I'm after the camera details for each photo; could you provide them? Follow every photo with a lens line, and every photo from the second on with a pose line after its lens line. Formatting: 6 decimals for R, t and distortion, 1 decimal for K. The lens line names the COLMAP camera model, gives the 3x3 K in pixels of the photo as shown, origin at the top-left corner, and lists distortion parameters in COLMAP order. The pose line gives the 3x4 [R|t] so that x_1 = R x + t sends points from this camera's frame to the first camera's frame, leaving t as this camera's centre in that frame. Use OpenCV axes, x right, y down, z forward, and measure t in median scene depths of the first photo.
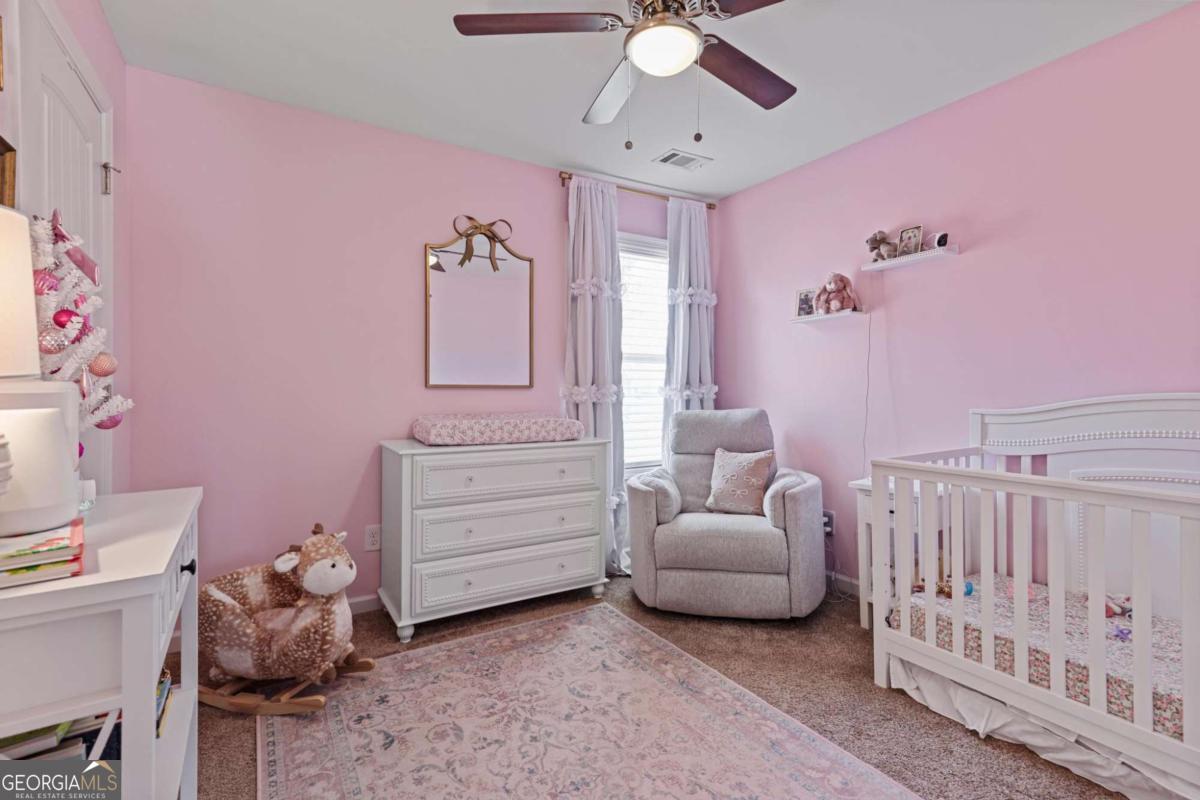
lens RADIAL K [[559.4, 0, 608.6], [0, 559.4, 395.6], [0, 0, 1]] dist [0.022129, 0.000945]
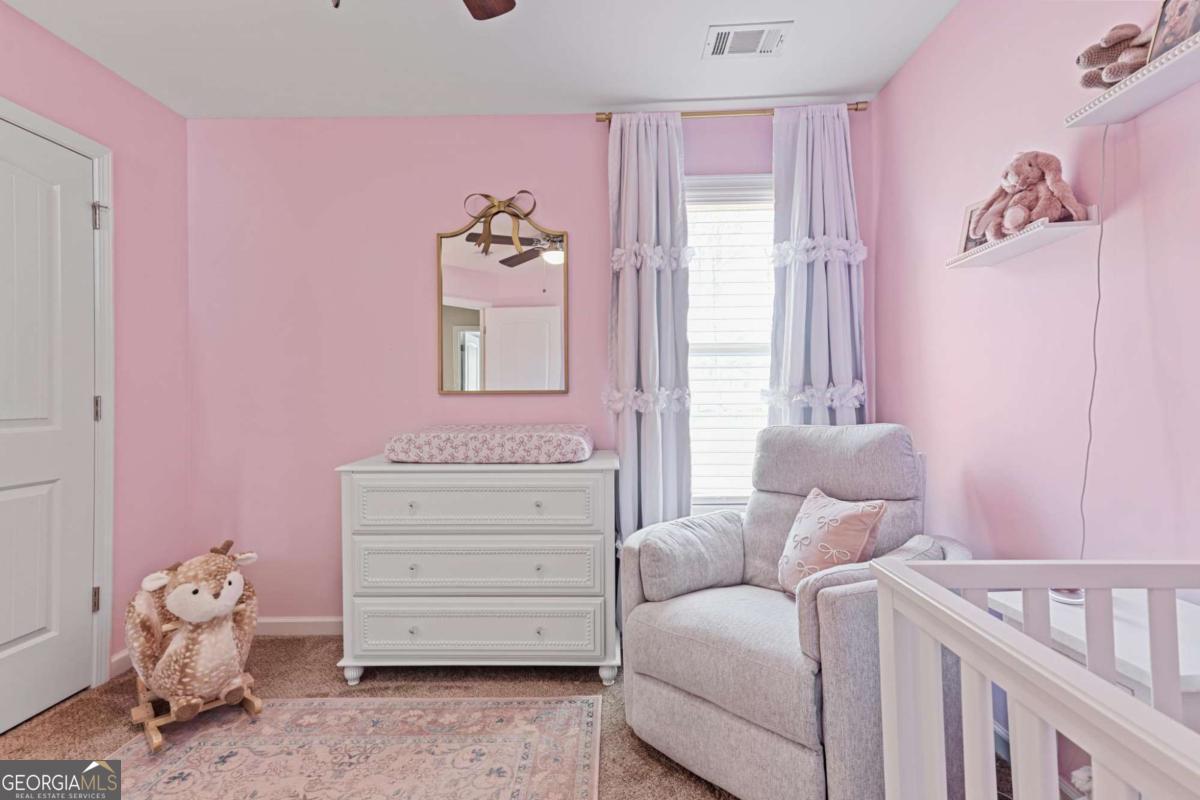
lens RADIAL K [[559.4, 0, 598.4], [0, 559.4, 396.7], [0, 0, 1]] dist [0.022129, 0.000945]
pose [[0.834606, -0.008127, -0.550788, 0.383991], [0.003886, 0.999953, -0.008866, -0.002127], [0.550834, 0.005259, 0.834598, 0.402228]]
